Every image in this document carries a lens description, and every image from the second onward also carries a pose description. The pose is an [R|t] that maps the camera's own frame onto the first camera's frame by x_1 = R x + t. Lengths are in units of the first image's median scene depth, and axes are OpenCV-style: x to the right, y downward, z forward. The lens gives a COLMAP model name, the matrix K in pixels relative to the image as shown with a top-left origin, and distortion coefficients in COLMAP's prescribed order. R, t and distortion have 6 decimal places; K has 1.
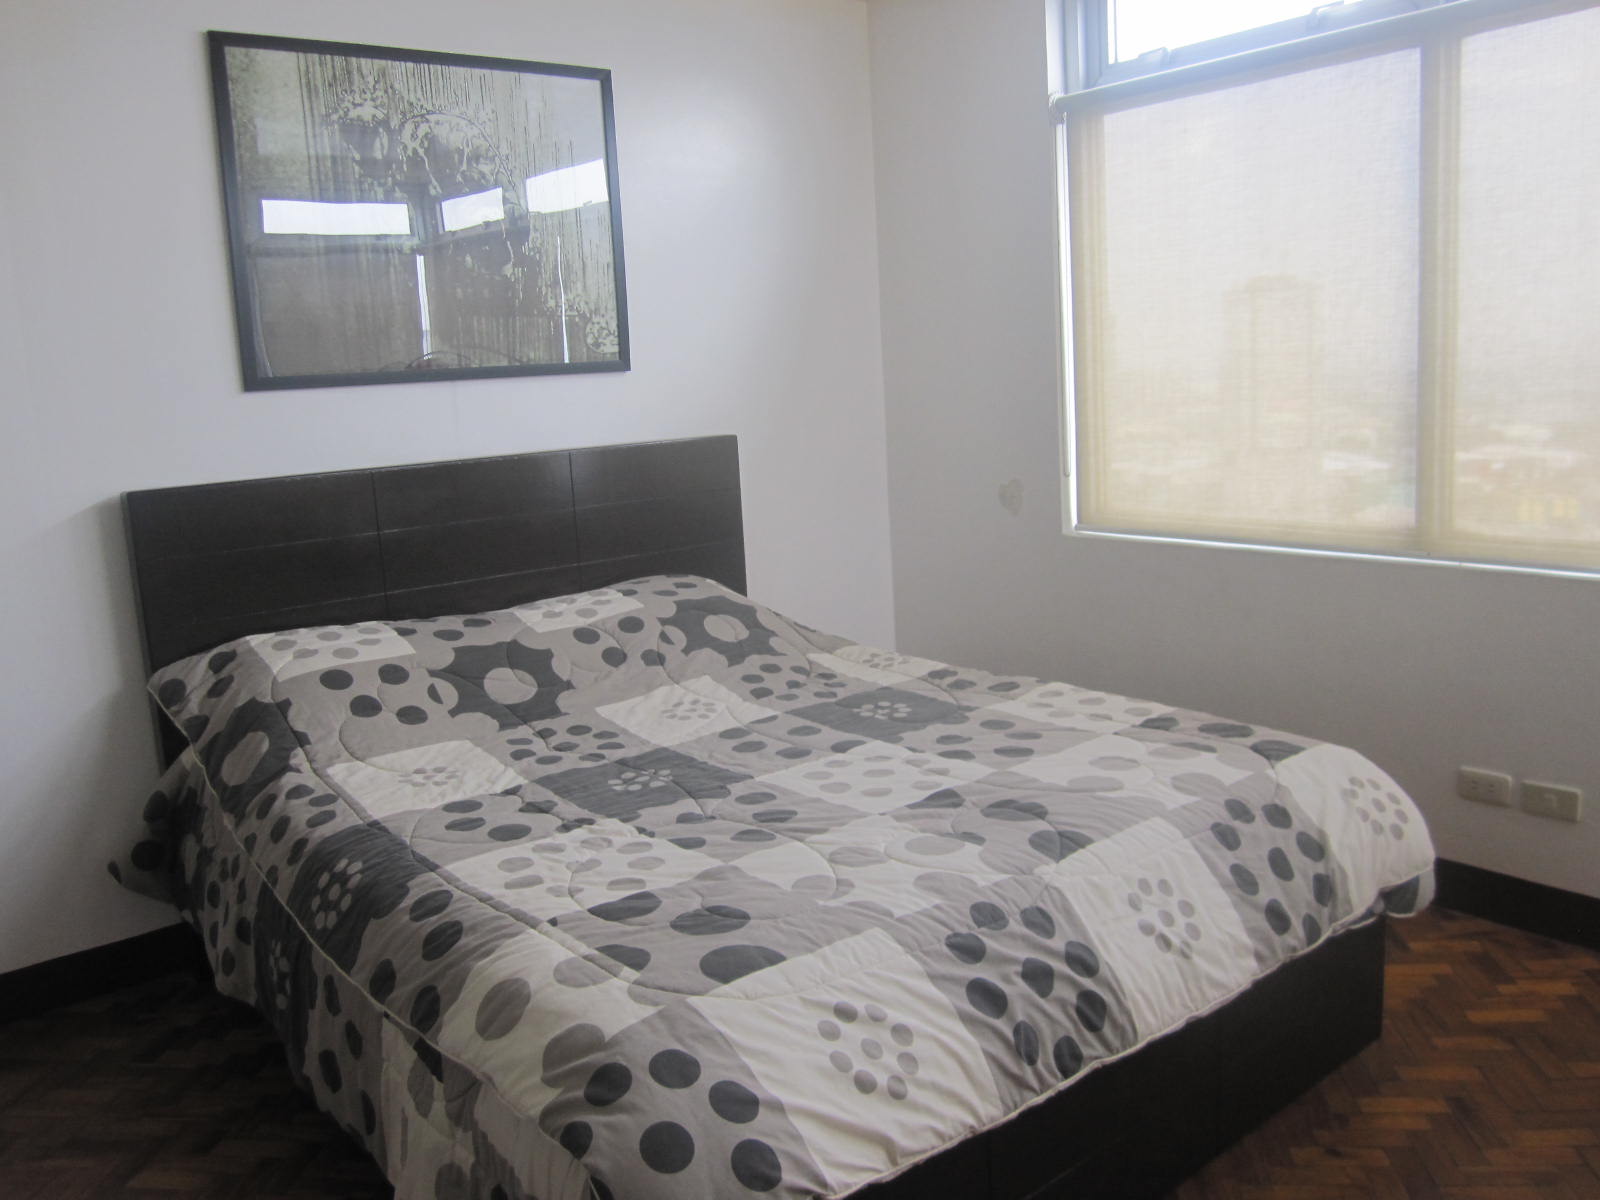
lens RADIAL K [[1281.3, 0, 799.0], [0, 1281.3, 574.5], [0, 0, 1]] dist [-0.064369, 0.007720]
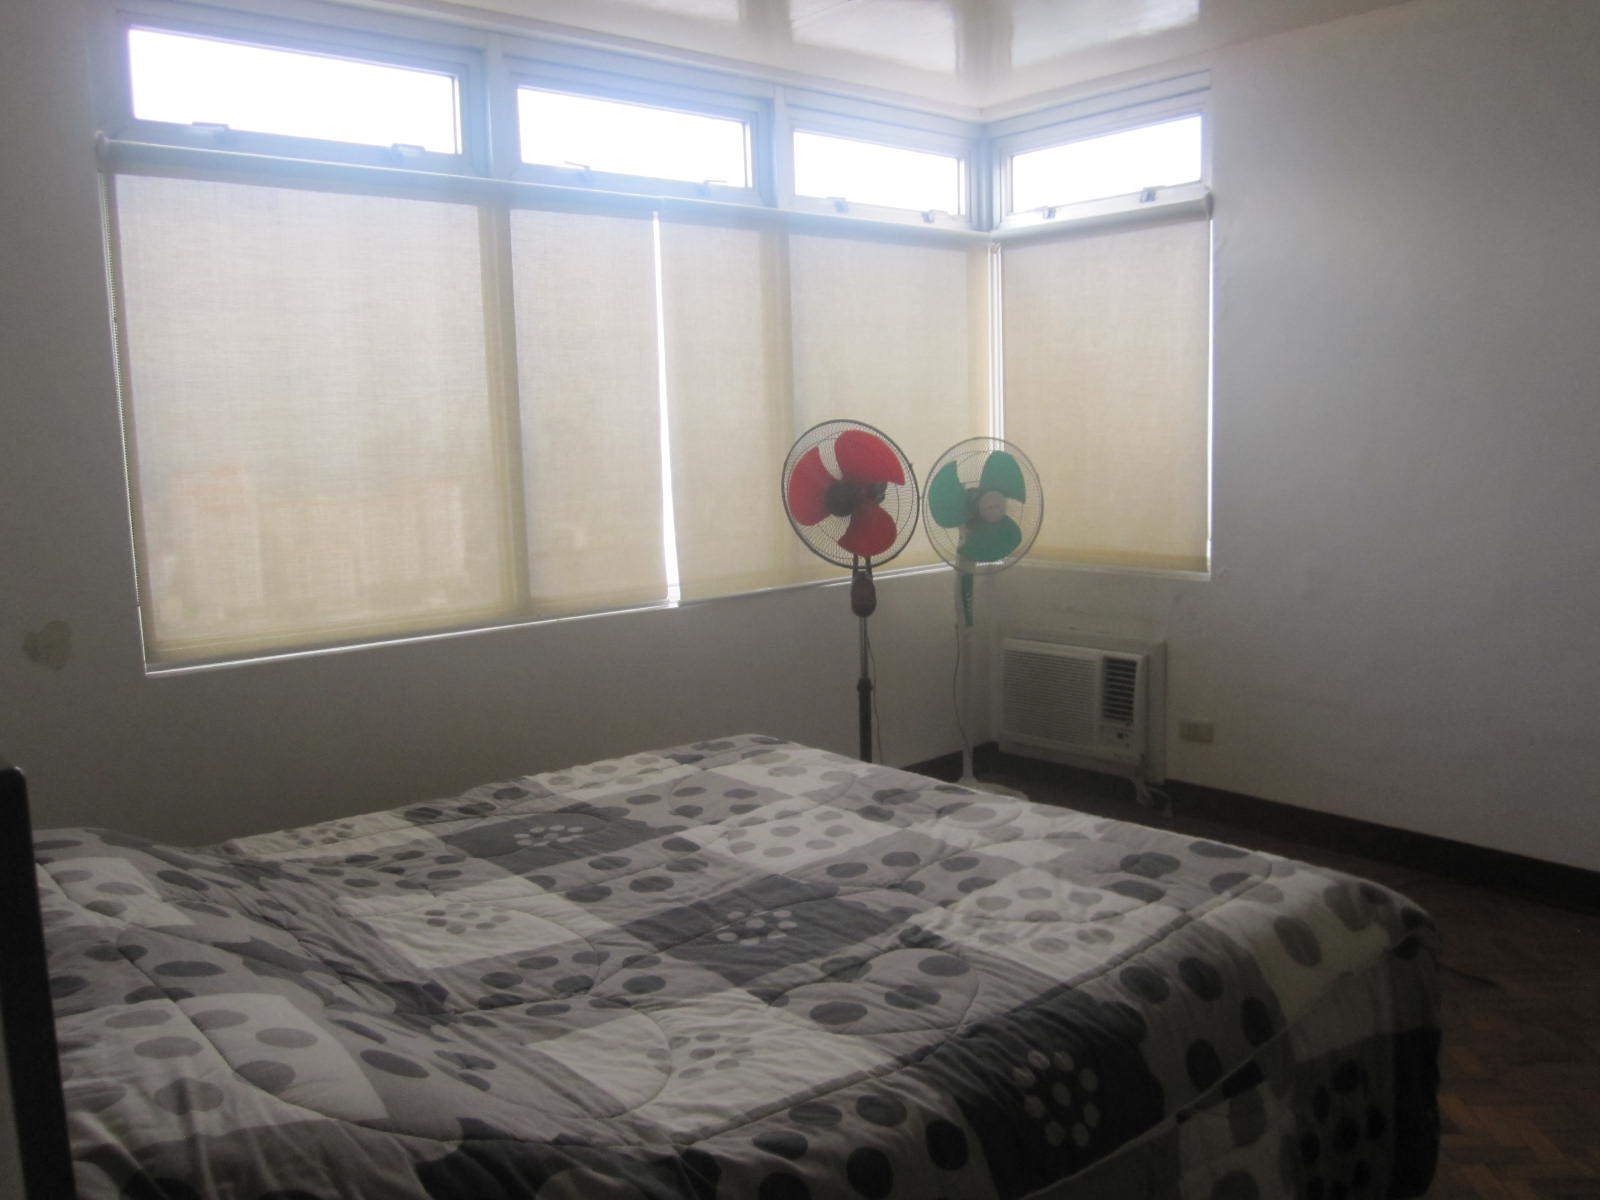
lens RADIAL K [[1281.3, 0, 799.0], [0, 1281.3, 574.5], [0, 0, 1]] dist [-0.064369, 0.007720]
pose [[-0.023994, -0.058635, 0.997991, -0.935272], [0.189690, 0.979876, 0.062131, -0.106395], [-0.981551, 0.190800, -0.012389, 0.949281]]
